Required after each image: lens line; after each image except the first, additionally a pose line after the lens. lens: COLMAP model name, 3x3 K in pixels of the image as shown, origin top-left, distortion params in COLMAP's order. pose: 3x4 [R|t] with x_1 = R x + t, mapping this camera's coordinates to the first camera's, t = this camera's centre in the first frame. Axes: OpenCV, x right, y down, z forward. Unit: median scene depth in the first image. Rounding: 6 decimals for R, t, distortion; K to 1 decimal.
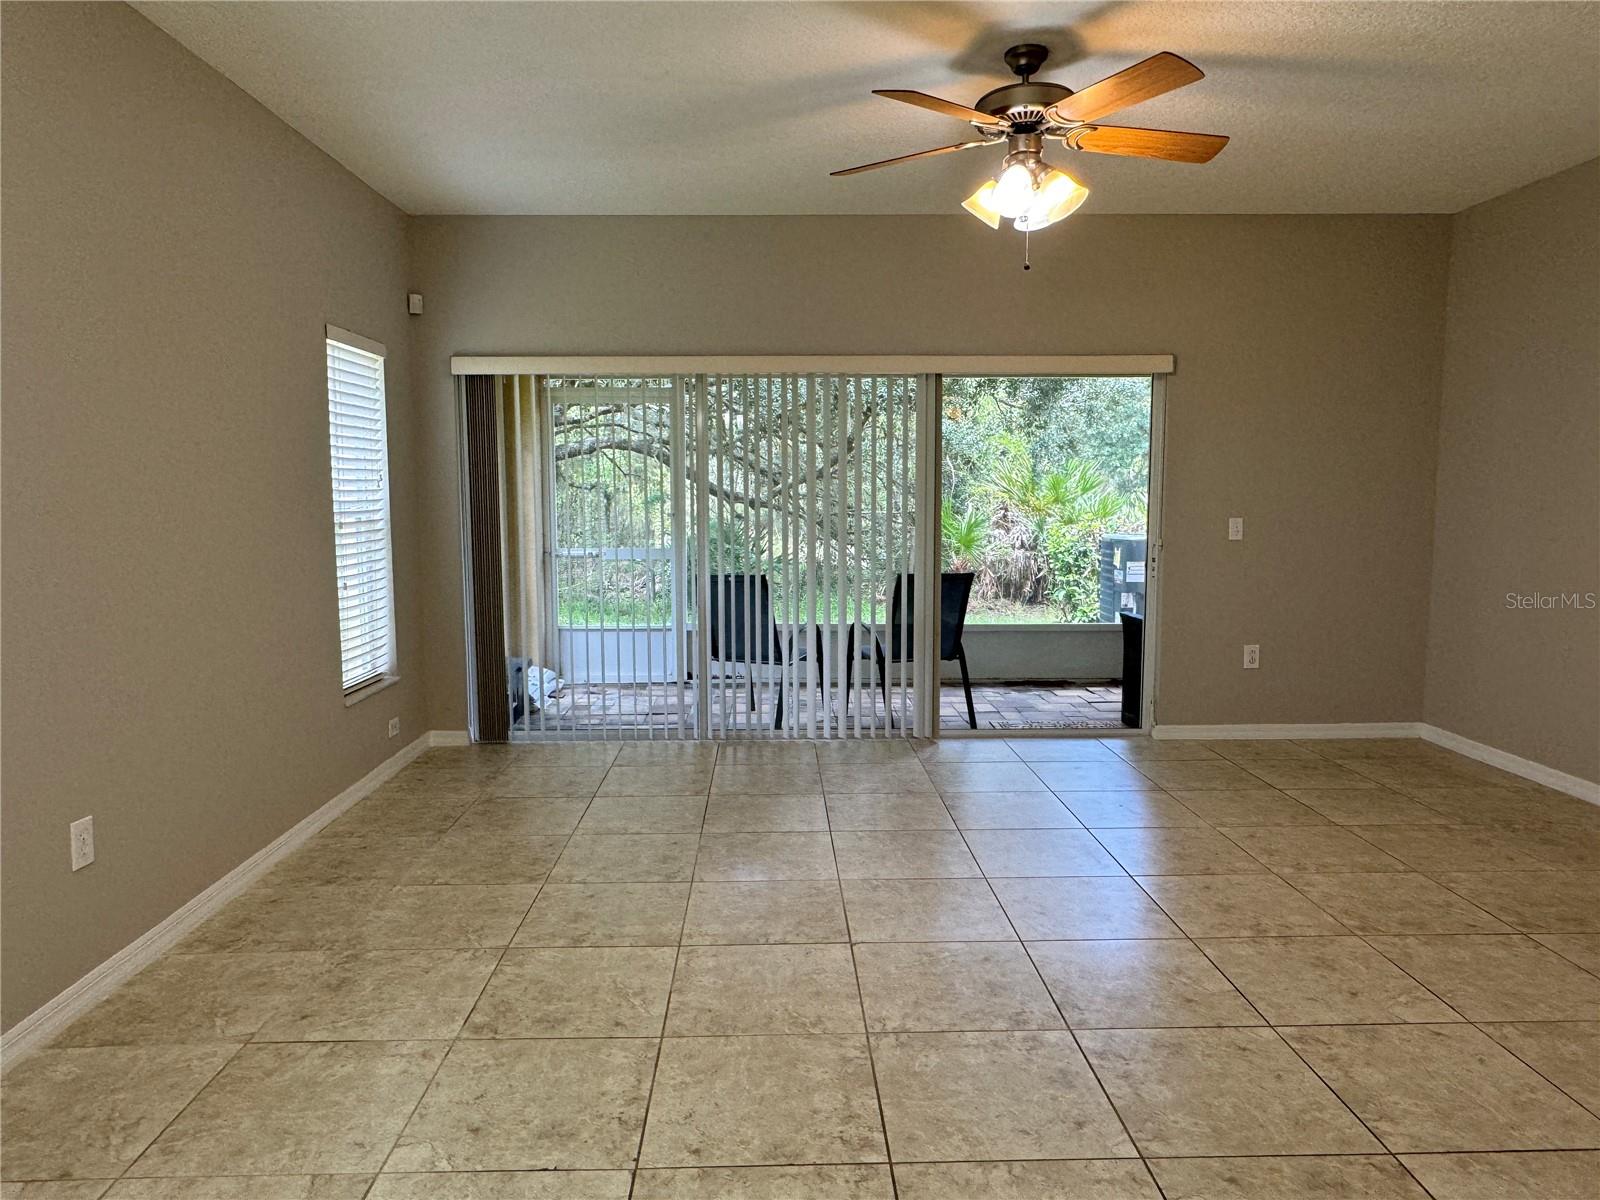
lens RADIAL K [[1036.7, 0, 792.1], [0, 1036.7, 599.5], [0, 0, 1]] dist [-0.001310, -0.000373]
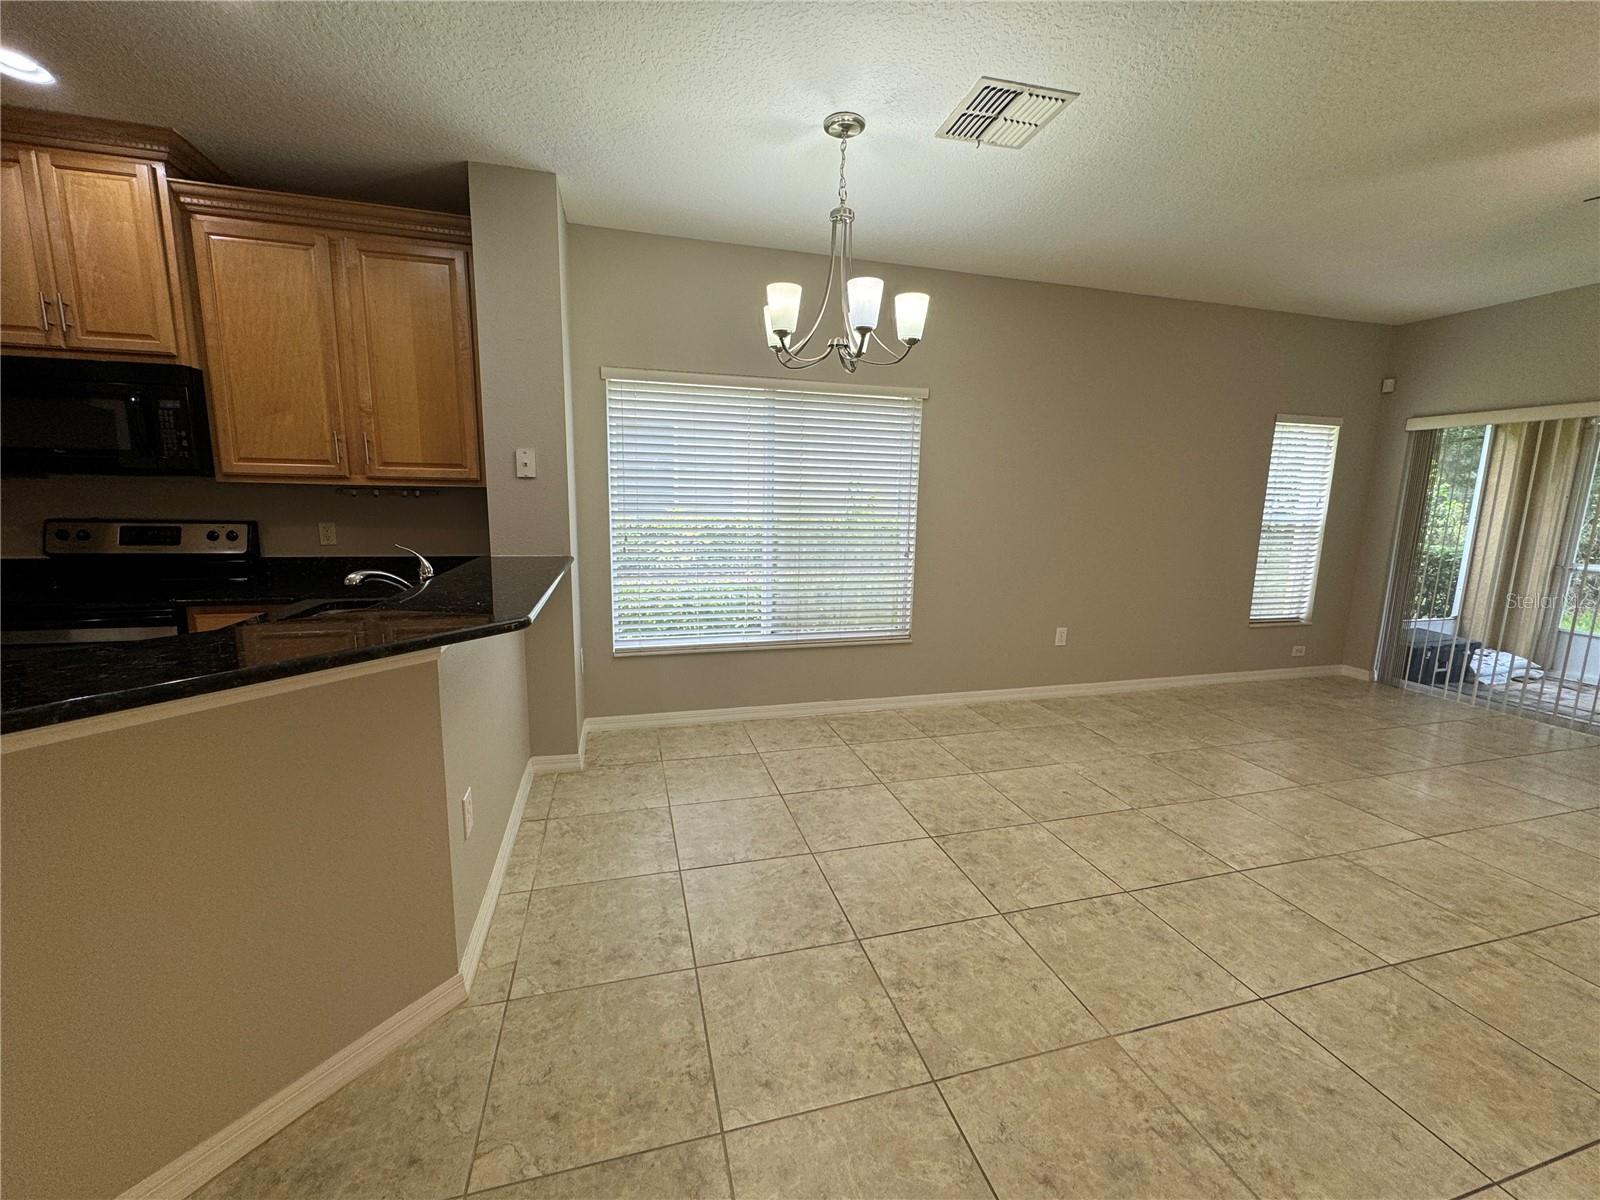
lens RADIAL K [[642.4, 0, 799.0], [0, 642.4, 598.3], [0, 0, 1]] dist [-0.003490, 0.000799]
pose [[0.245990, 0.163119, -0.955448, 0.549253], [-0.122775, 0.983041, 0.136220, -0.003098], [0.961465, 0.083796, 0.261845, -0.068466]]
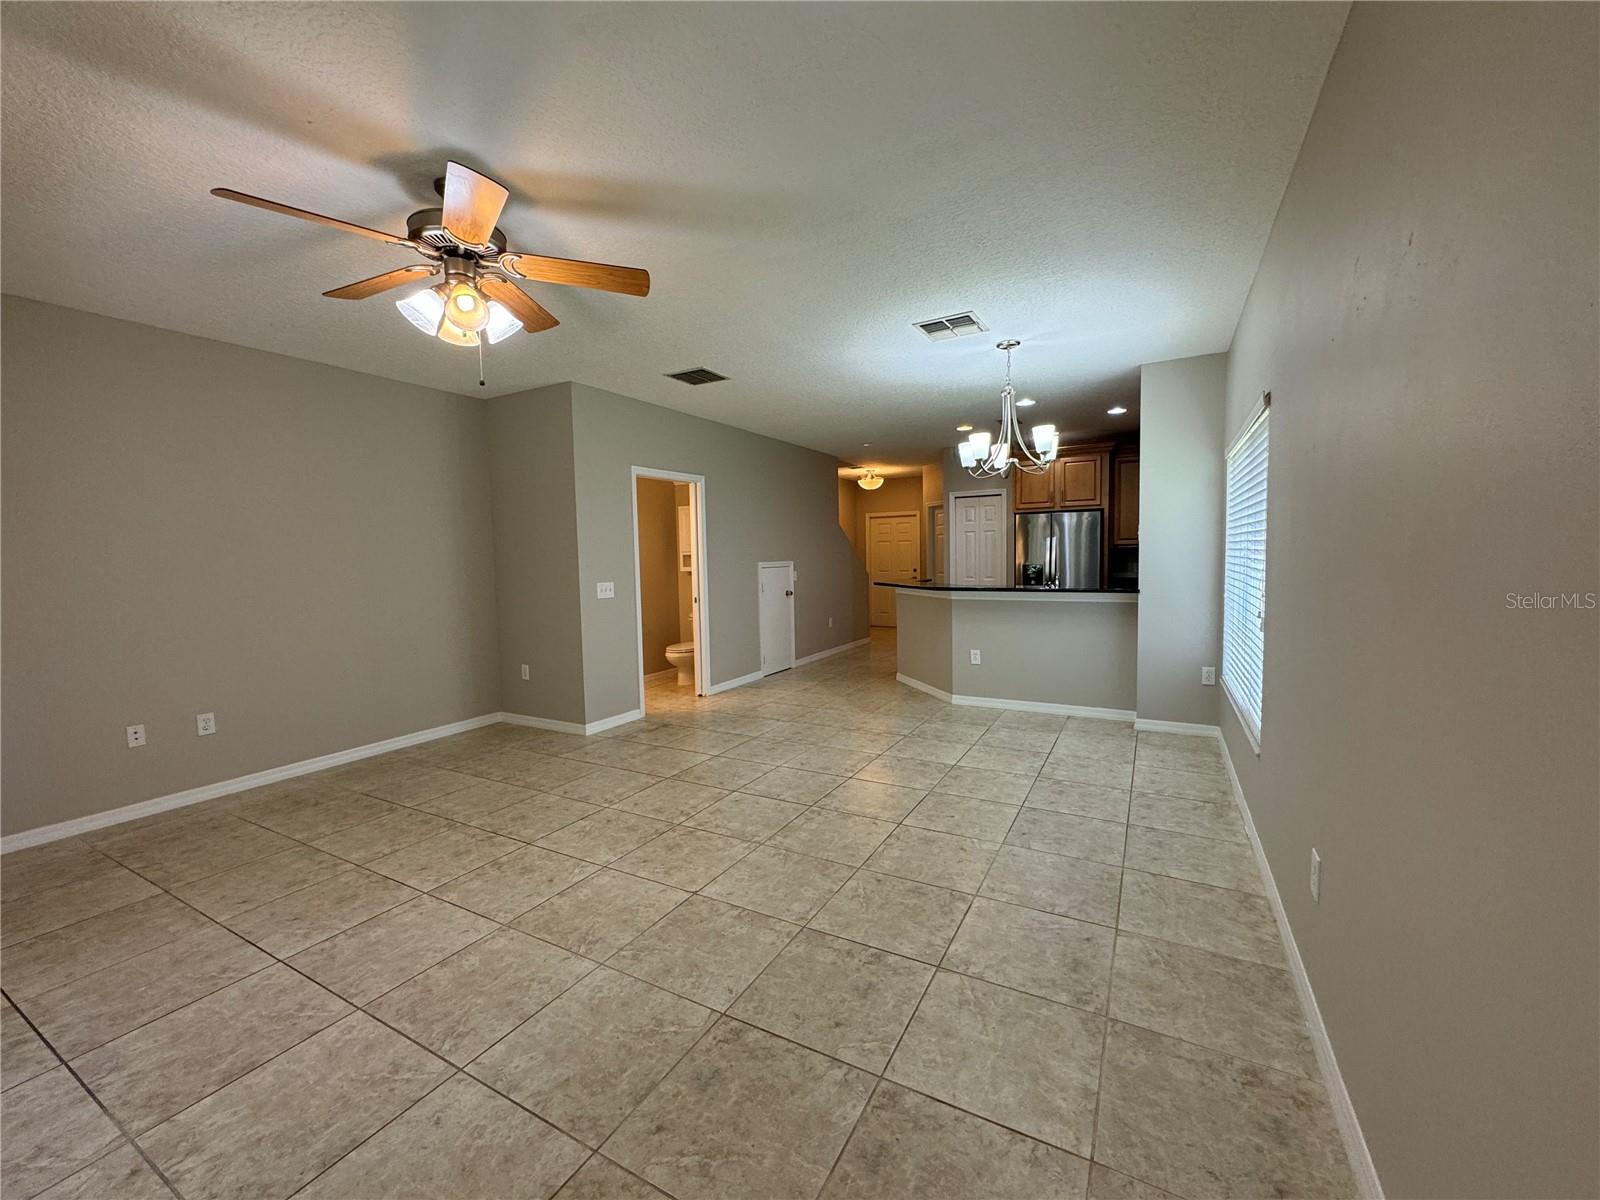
lens RADIAL K [[642.4, 0, 799.0], [0, 642.4, 598.3], [0, 0, 1]] dist [-0.003490, 0.000799]
pose [[-0.863050, -0.011190, 0.504995, -0.427708], [0.078133, 0.984764, 0.155353, -0.154147], [-0.499039, 0.173534, -0.849026, 1.389654]]
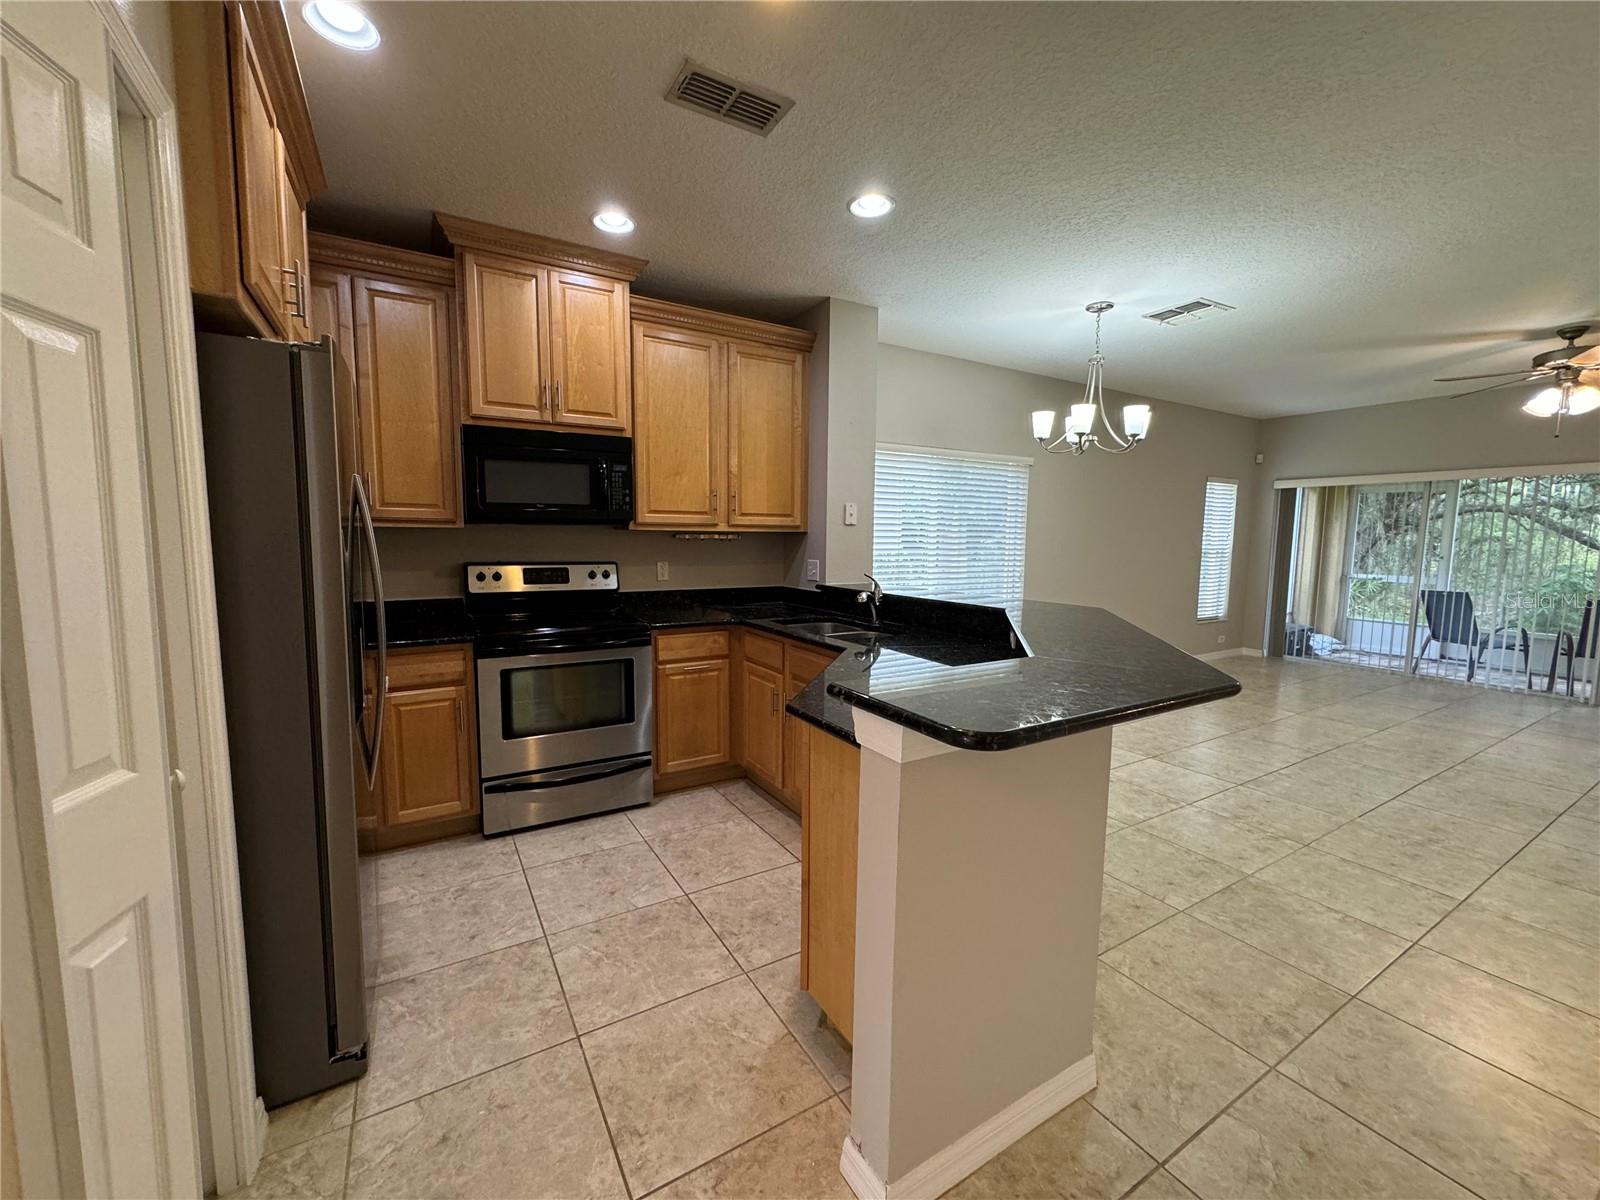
lens RADIAL K [[642.4, 0, 799.0], [0, 642.4, 598.3], [0, 0, 1]] dist [-0.003490, 0.000799]
pose [[0.495297, 0.095359, -0.863474, 0.565775], [-0.103857, 0.993328, 0.050126, 0.079757], [0.862493, 0.064850, 0.501896, -0.829330]]
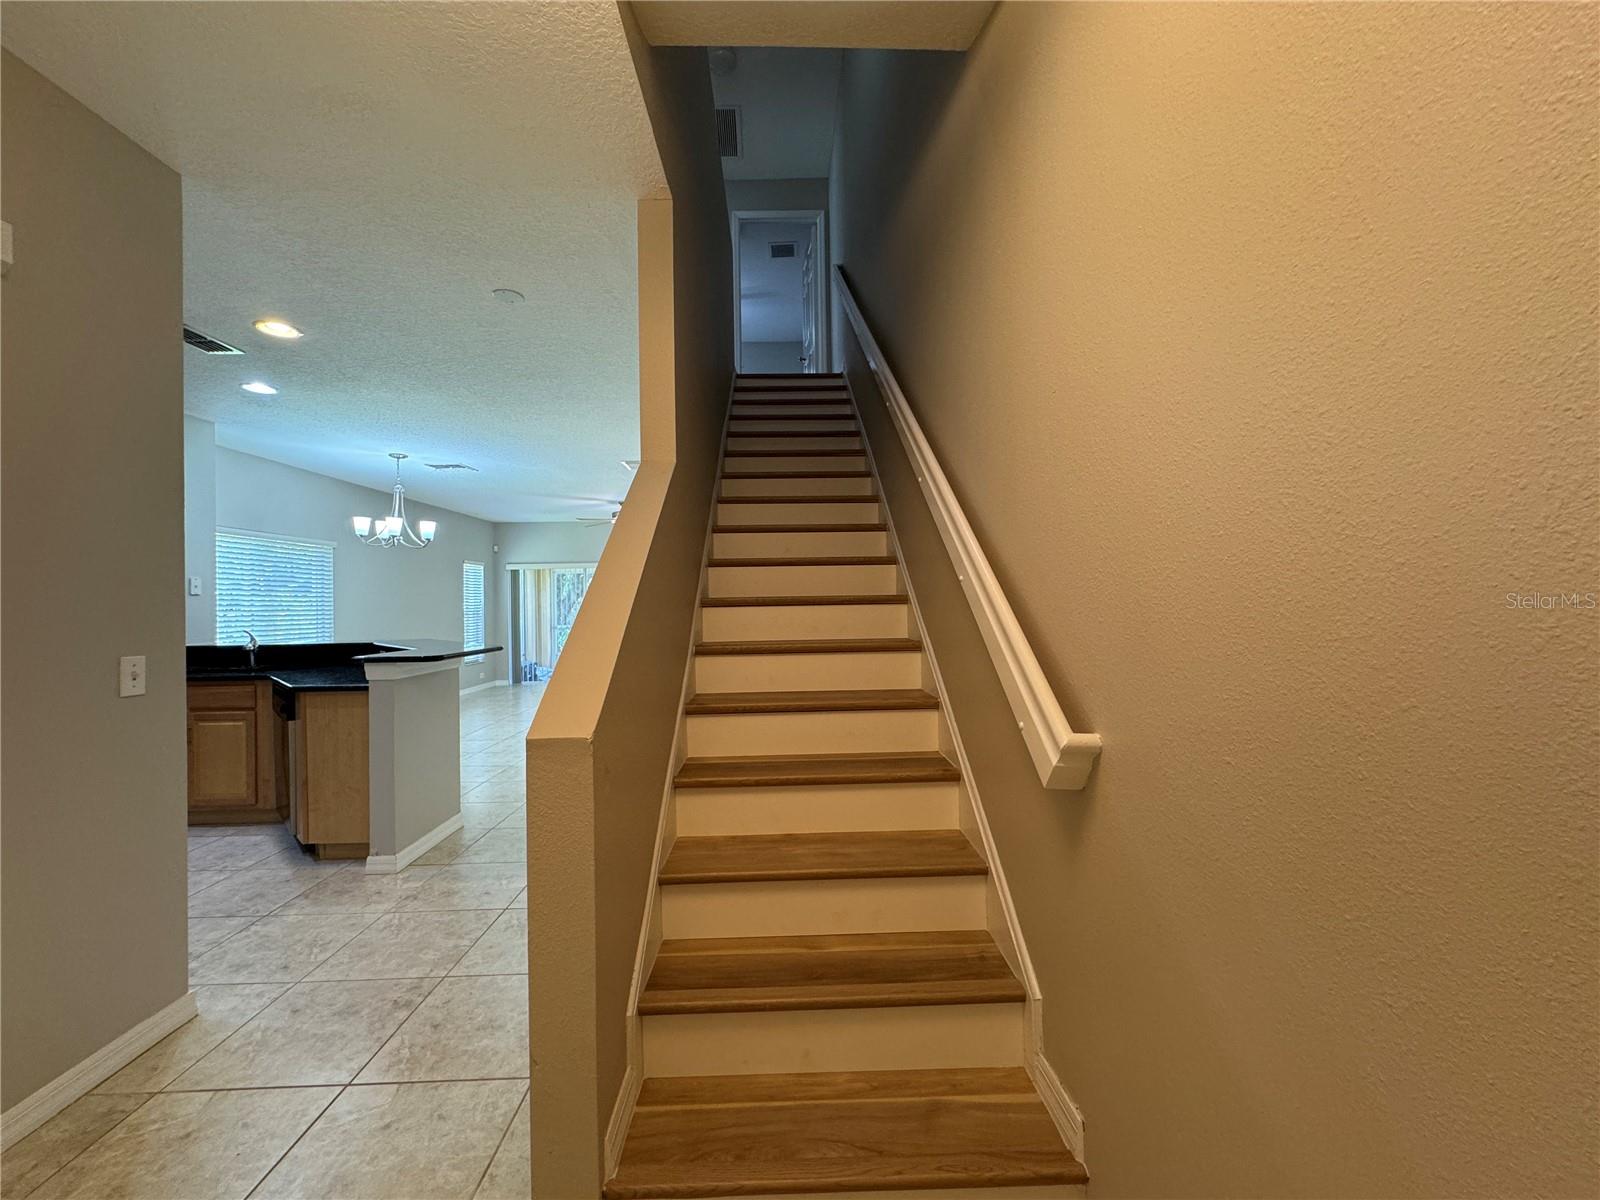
lens RADIAL K [[642.4, 0, 799.0], [0, 642.4, 598.3], [0, 0, 1]] dist [-0.003490, 0.000799]
pose [[0.999902, -0.012009, 0.007223, 0.876694], [0.012745, 0.993579, -0.112420, 0.171458], [-0.005827, 0.112501, 0.993635, -1.525670]]
